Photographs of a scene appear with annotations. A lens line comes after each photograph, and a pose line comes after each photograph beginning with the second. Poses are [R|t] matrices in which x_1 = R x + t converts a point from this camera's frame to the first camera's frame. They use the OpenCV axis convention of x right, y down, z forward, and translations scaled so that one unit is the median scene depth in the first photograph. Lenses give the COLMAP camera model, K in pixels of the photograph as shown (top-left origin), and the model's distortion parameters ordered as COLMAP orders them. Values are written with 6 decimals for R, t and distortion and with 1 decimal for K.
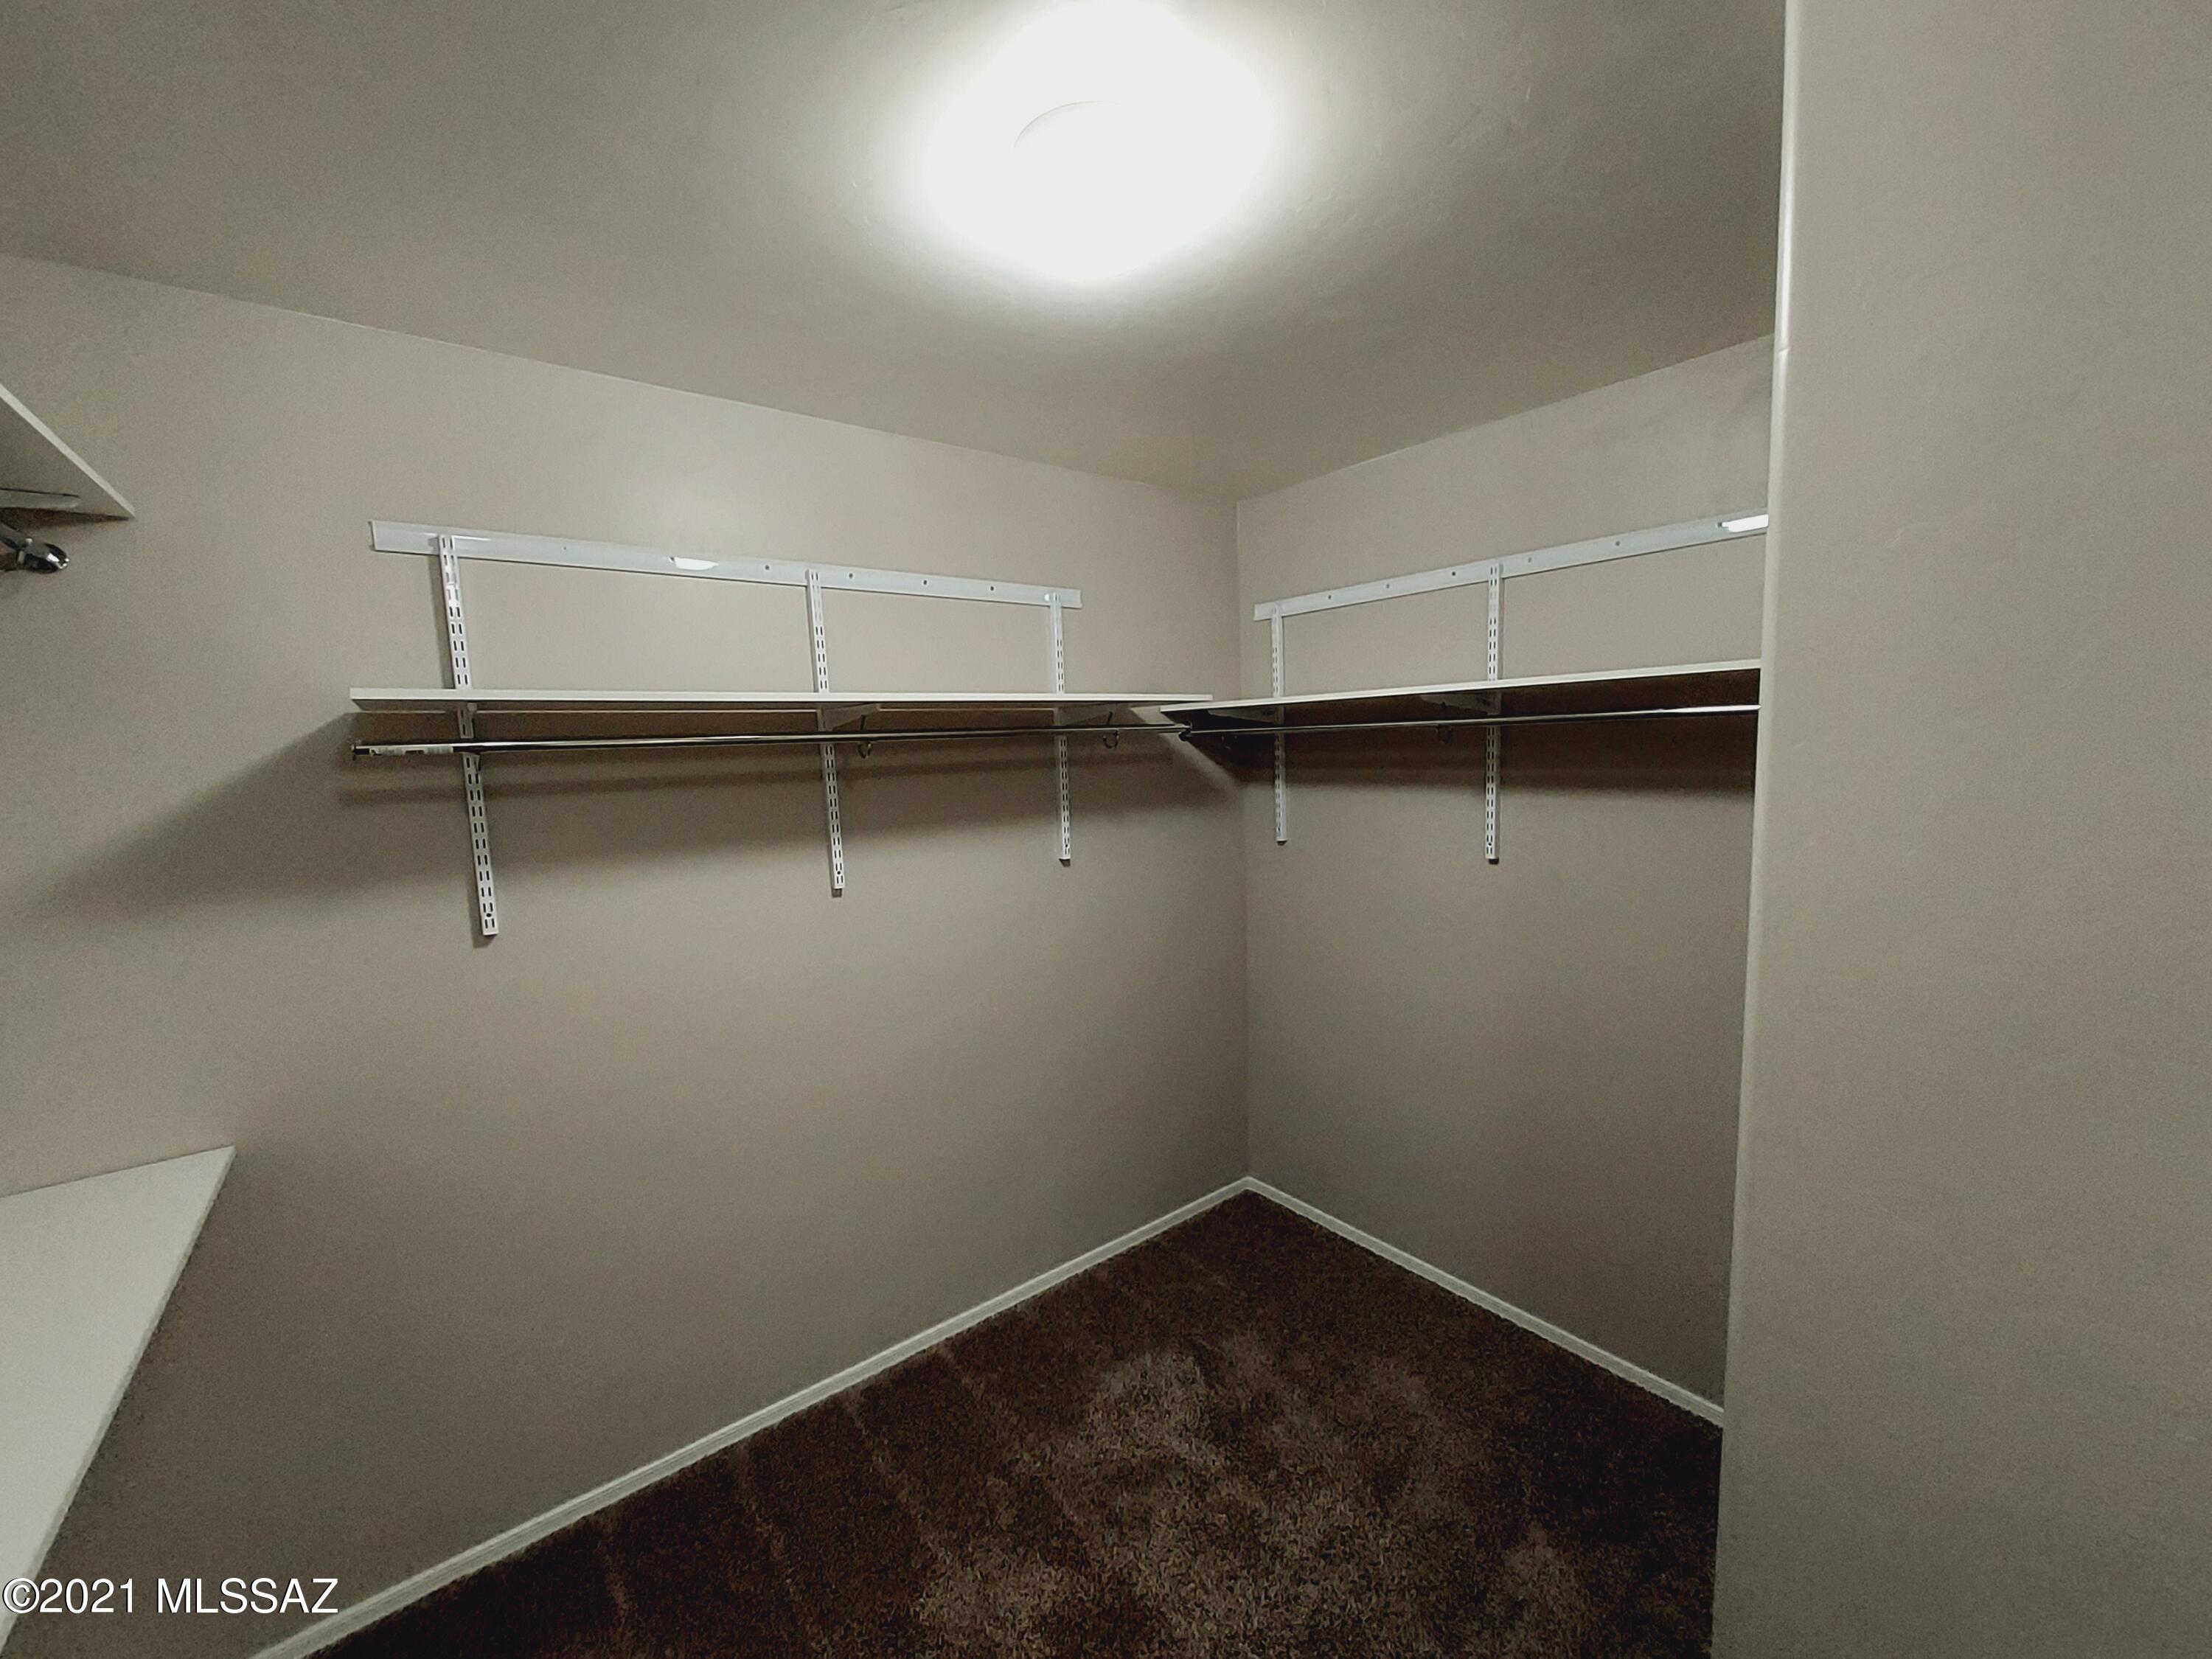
lens RADIAL K [[879.2, 0, 1096.5], [0, 879.2, 831.8], [0, 0, 1]] dist [-0.002743, -0.000207]
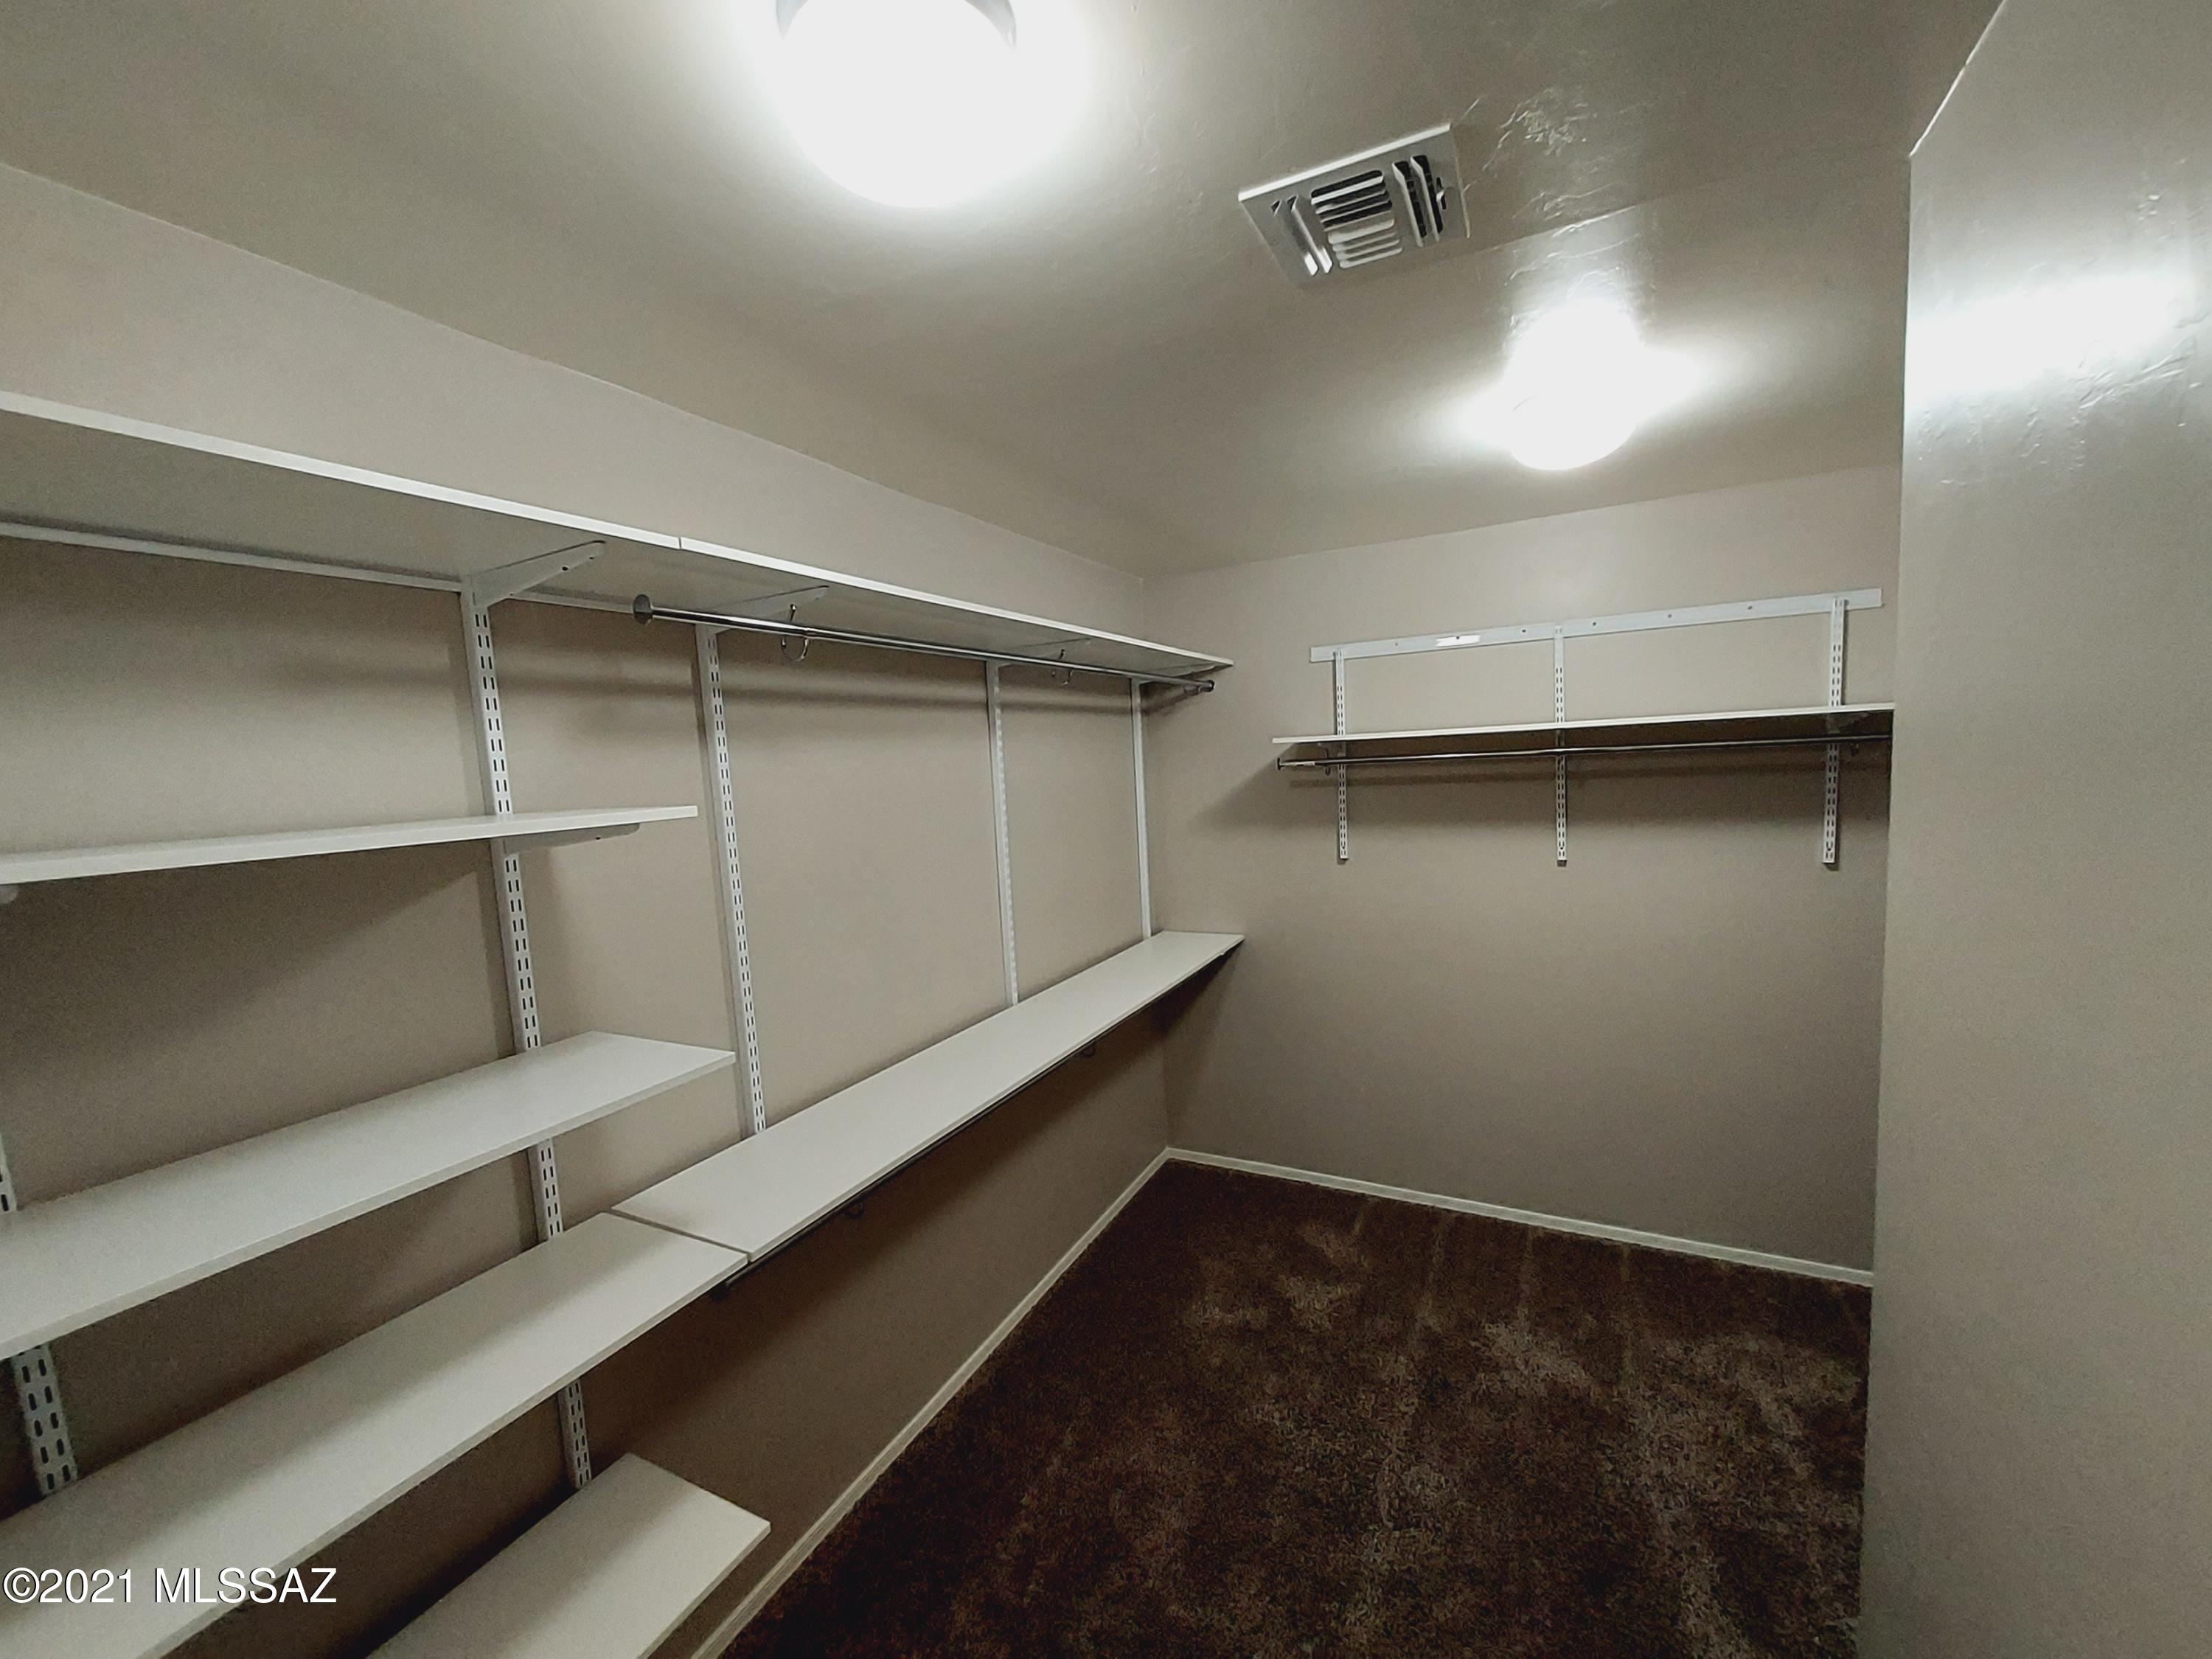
lens RADIAL K [[879.2, 0, 1113.3], [0, 879.2, 840.7], [0, 0, 1]] dist [-0.002743, -0.000207]
pose [[0.425534, 0.086107, -0.900836, 0.774965], [-0.063049, 0.995865, 0.065408, -0.012817], [0.902743, 0.028964, 0.429204, -0.249182]]
